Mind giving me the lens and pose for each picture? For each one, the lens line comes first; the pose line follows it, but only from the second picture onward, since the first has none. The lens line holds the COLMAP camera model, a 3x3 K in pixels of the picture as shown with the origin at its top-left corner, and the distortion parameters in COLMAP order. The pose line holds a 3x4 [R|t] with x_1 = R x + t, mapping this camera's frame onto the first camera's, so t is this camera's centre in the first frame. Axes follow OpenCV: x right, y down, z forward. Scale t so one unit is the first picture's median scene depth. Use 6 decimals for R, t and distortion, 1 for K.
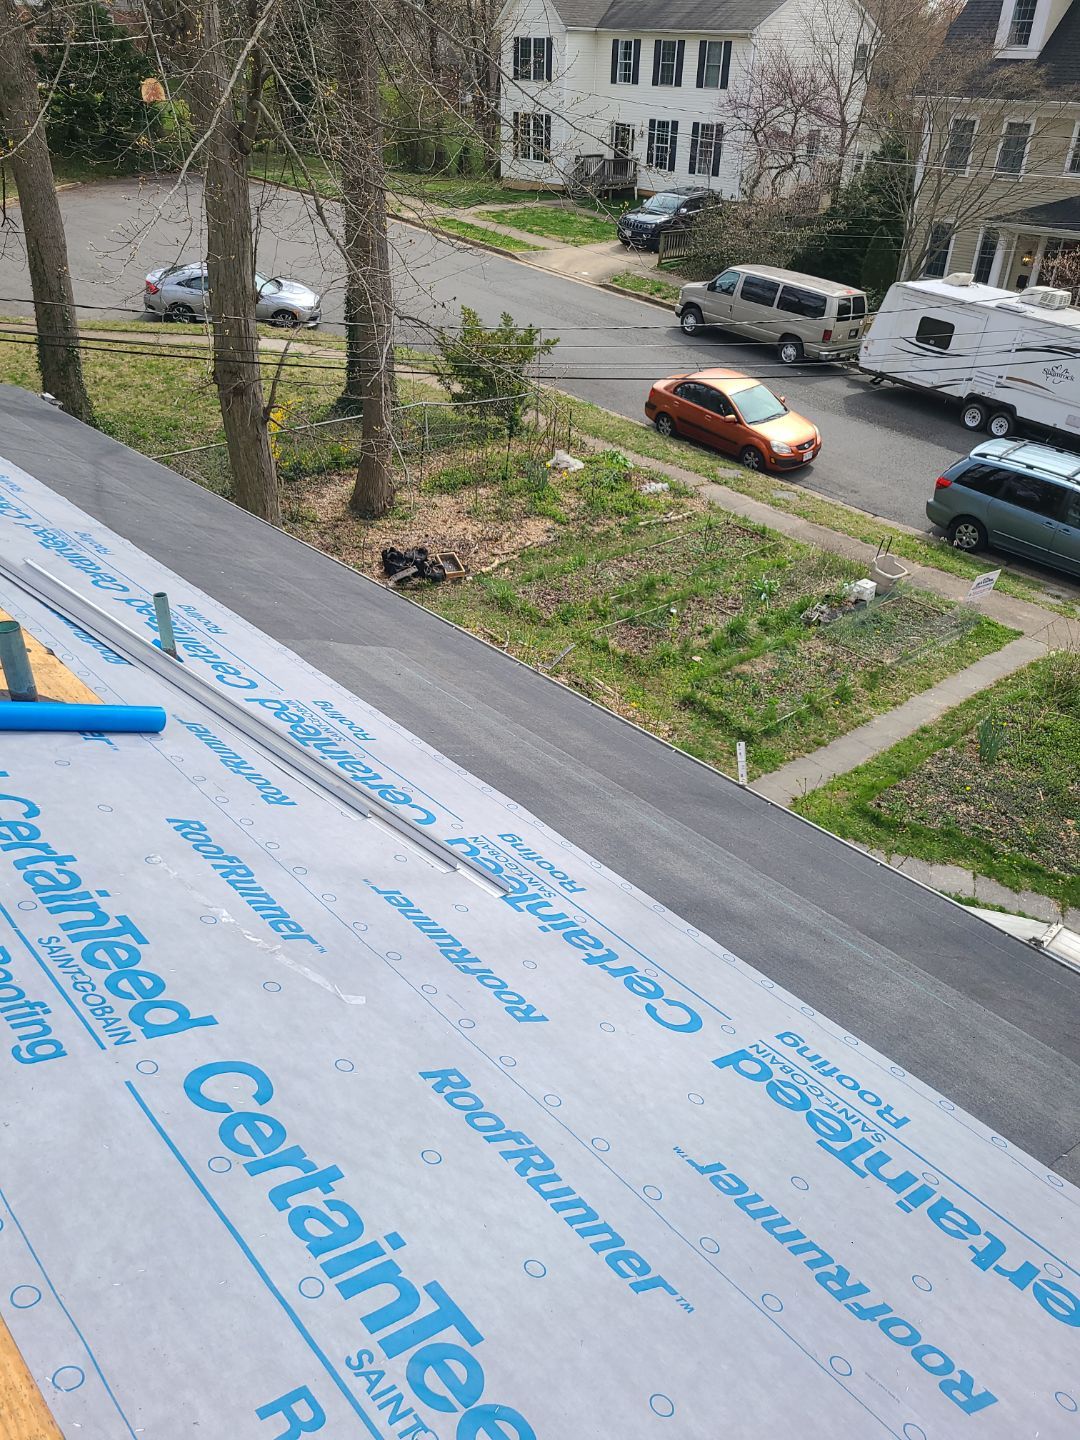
lens RADIAL K [[1052.6, 0, 514.4], [0, 1052.6, 723.9], [0, 0, 1]] dist [0.037098, -0.001730]
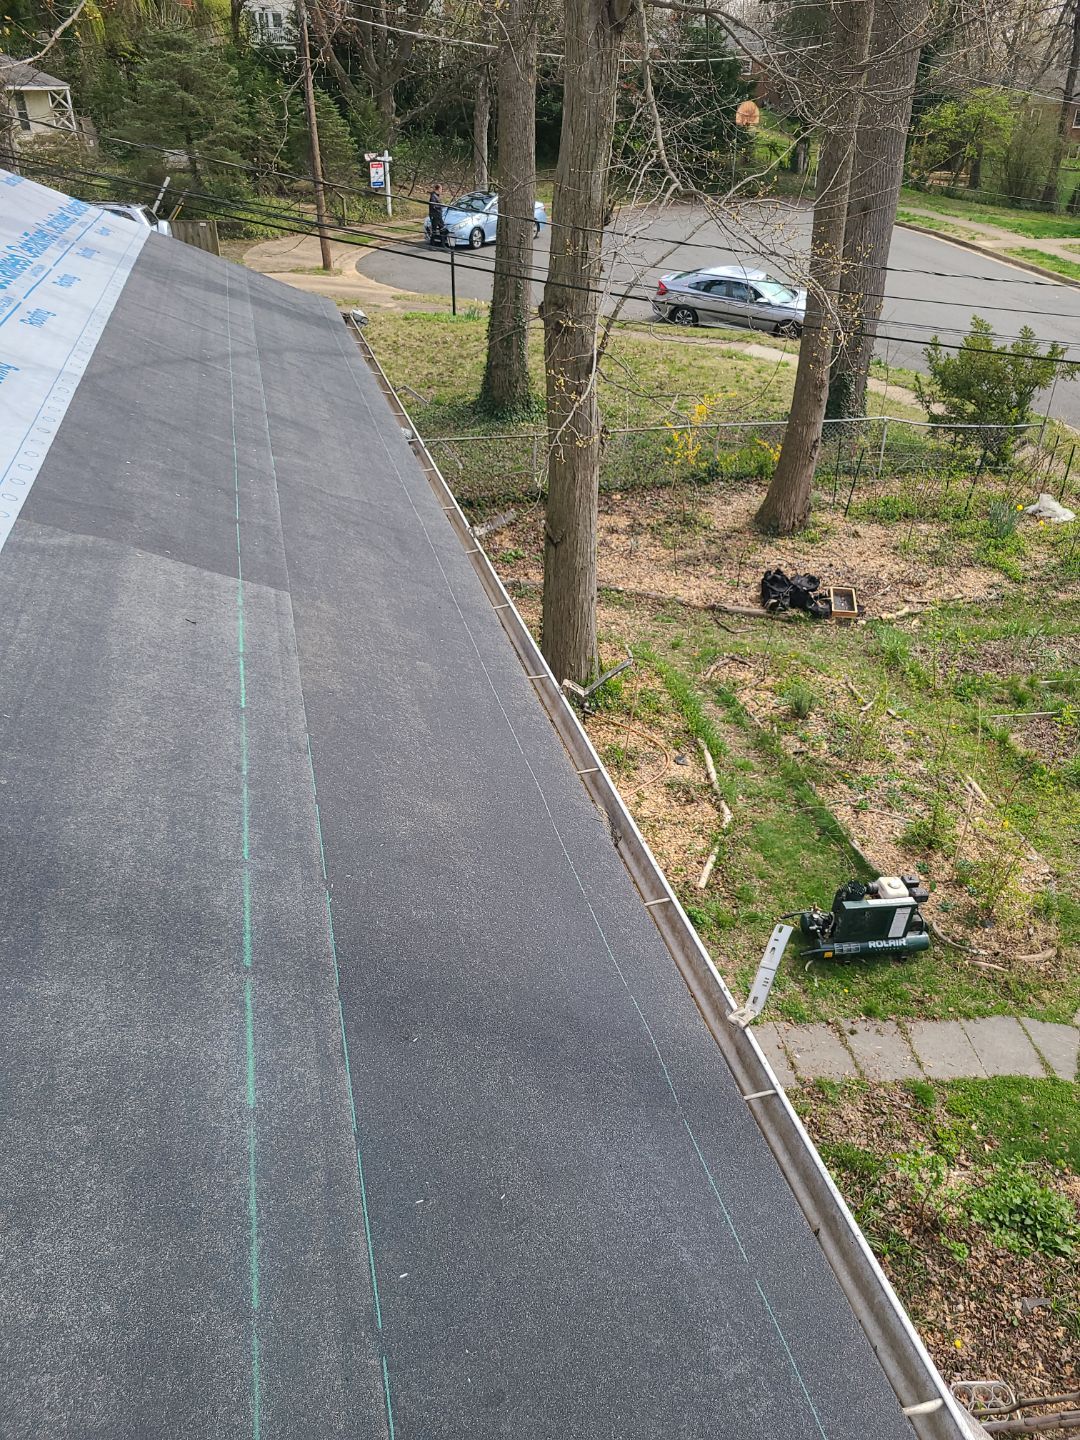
lens RADIAL K [[1066.5, 0, 569.2], [0, 1066.5, 715.6], [0, 0, 1]] dist [0.068474, -0.033749]
pose [[0.894910, 0.224386, -0.385728, 0.082782], [-0.243767, 0.969833, -0.001381, -0.012157], [0.373782, 0.095264, 0.922611, 0.152746]]
